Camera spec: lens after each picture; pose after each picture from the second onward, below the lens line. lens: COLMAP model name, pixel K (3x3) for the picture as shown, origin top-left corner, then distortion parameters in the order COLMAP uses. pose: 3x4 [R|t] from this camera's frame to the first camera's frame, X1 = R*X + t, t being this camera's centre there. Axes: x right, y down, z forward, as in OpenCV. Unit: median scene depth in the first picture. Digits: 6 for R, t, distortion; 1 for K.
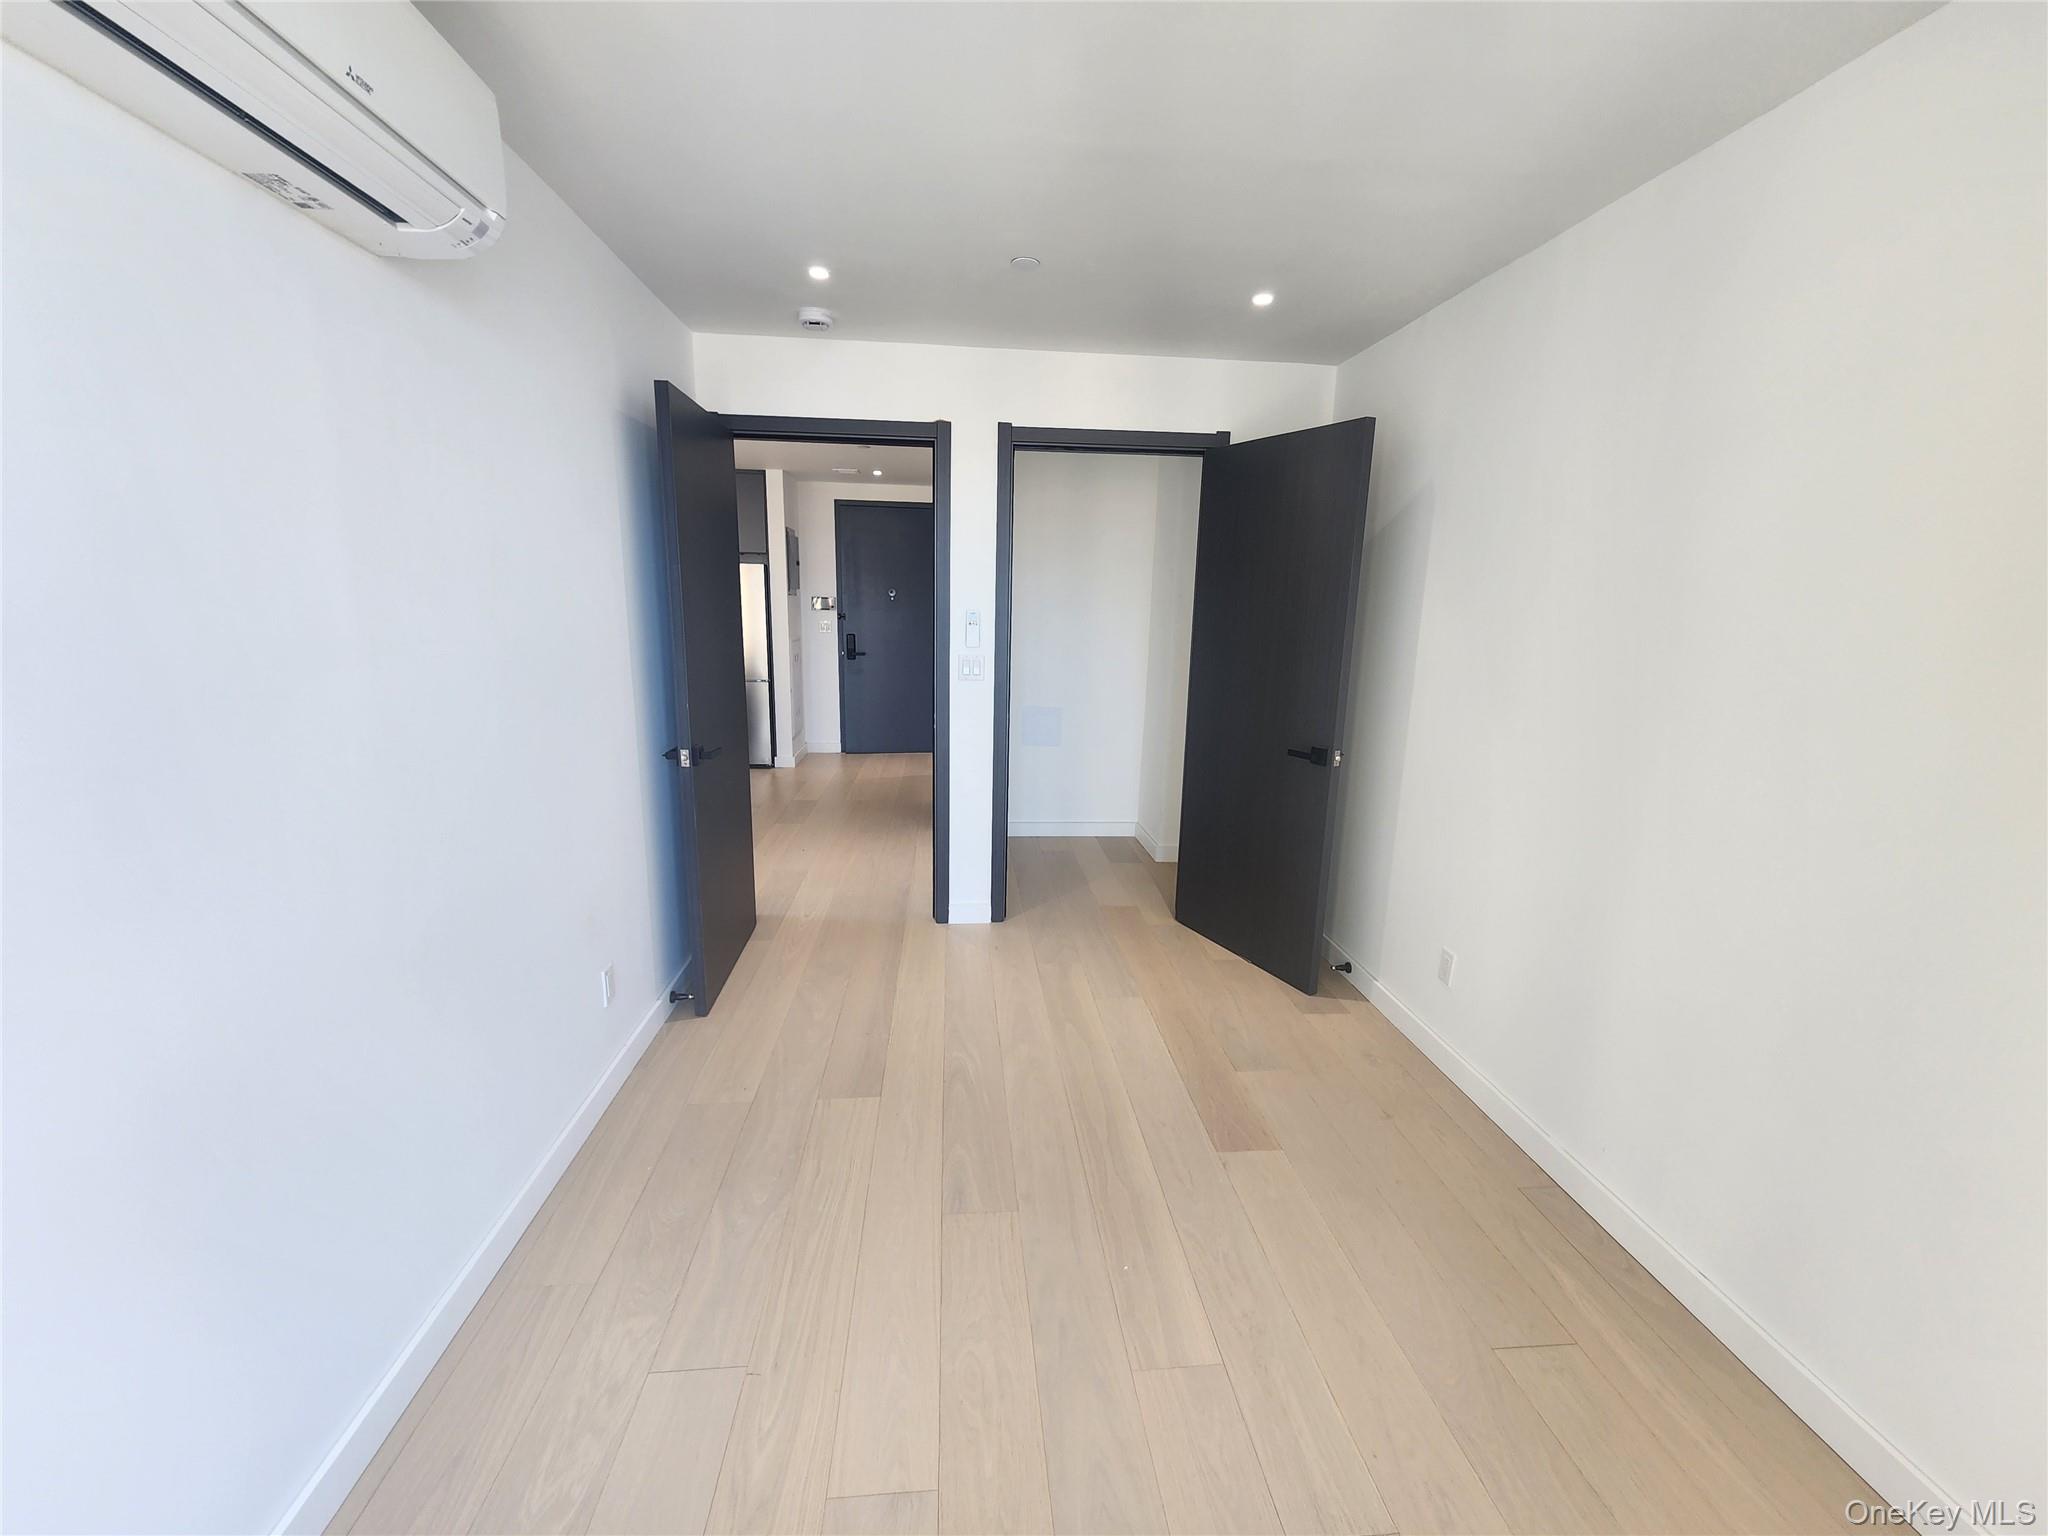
lens RADIAL K [[841.6, 0, 1028.9], [0, 841.6, 767.8], [0, 0, 1]] dist [0.001420, 0.000350]
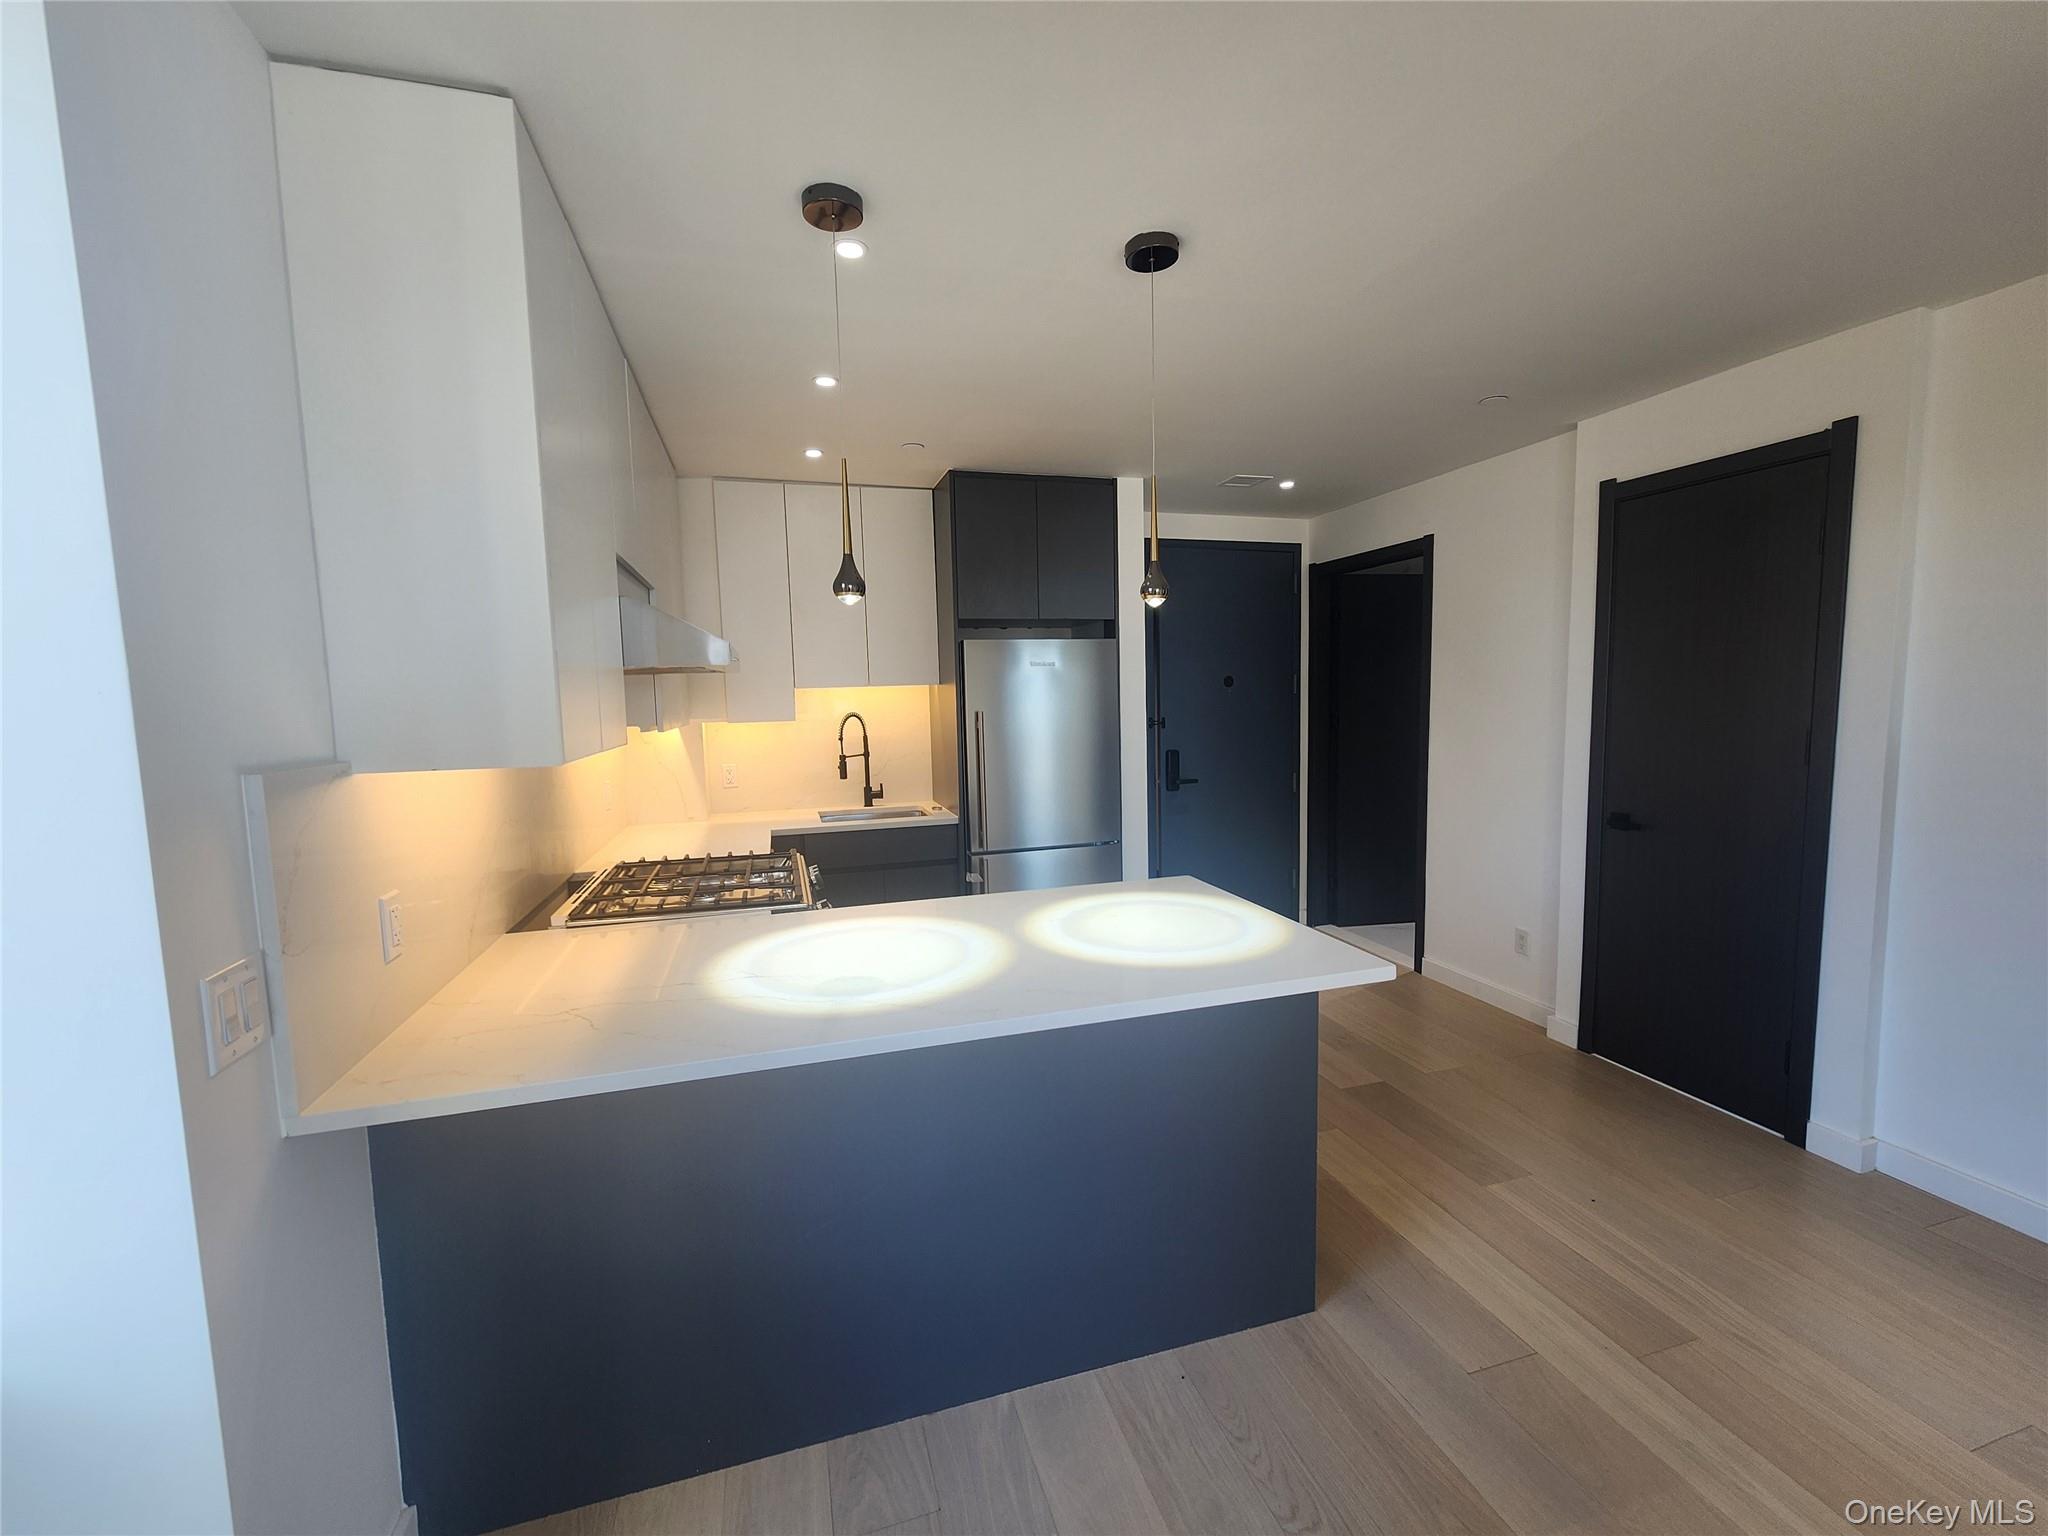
lens RADIAL K [[837.9, 0, 1030.2], [0, 837.9, 771.2], [0, 0, 1]] dist [-0.000308, 0.000362]
pose [[0.978744, -0.062477, 0.195340, -0.446751], [0.082383, 0.992015, -0.095493, -0.095375], [-0.187814, 0.109556, 0.976076, 0.429829]]
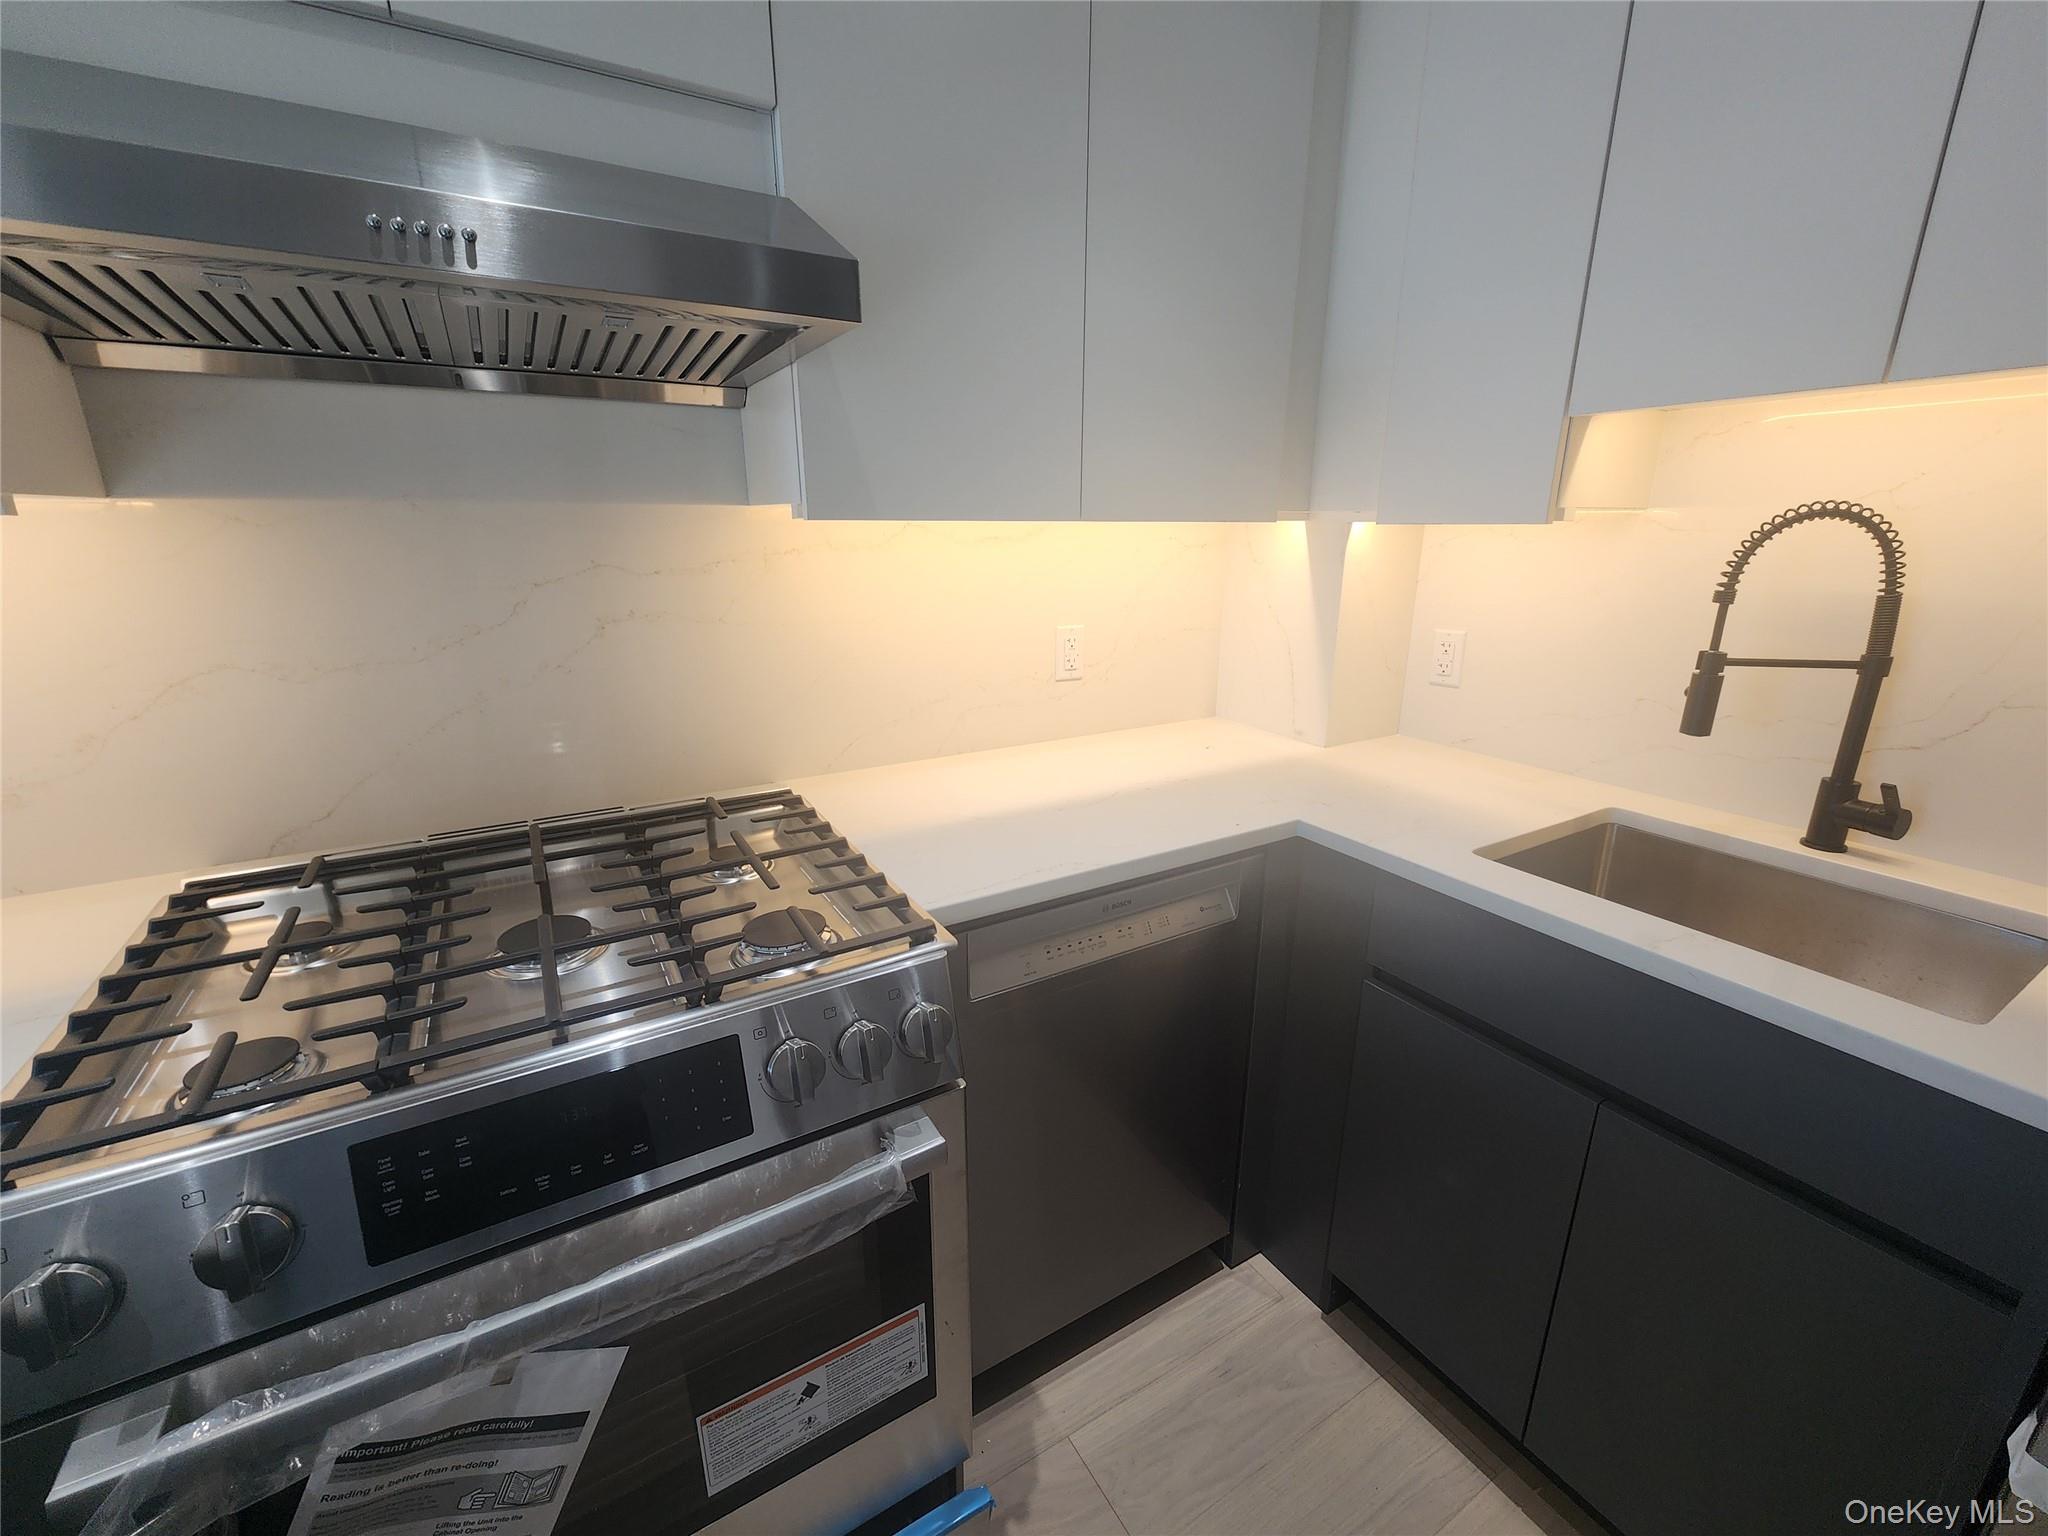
lens RADIAL K [[841.6, 0, 1028.9], [0, 841.6, 767.8], [0, 0, 1]] dist [0.001420, 0.000350]
pose [[0.434336, 0.230886, -0.870657, -0.372101], [-0.169419, 0.970279, 0.172788, -0.151947], [0.884675, 0.072458, 0.460544, 0.794339]]
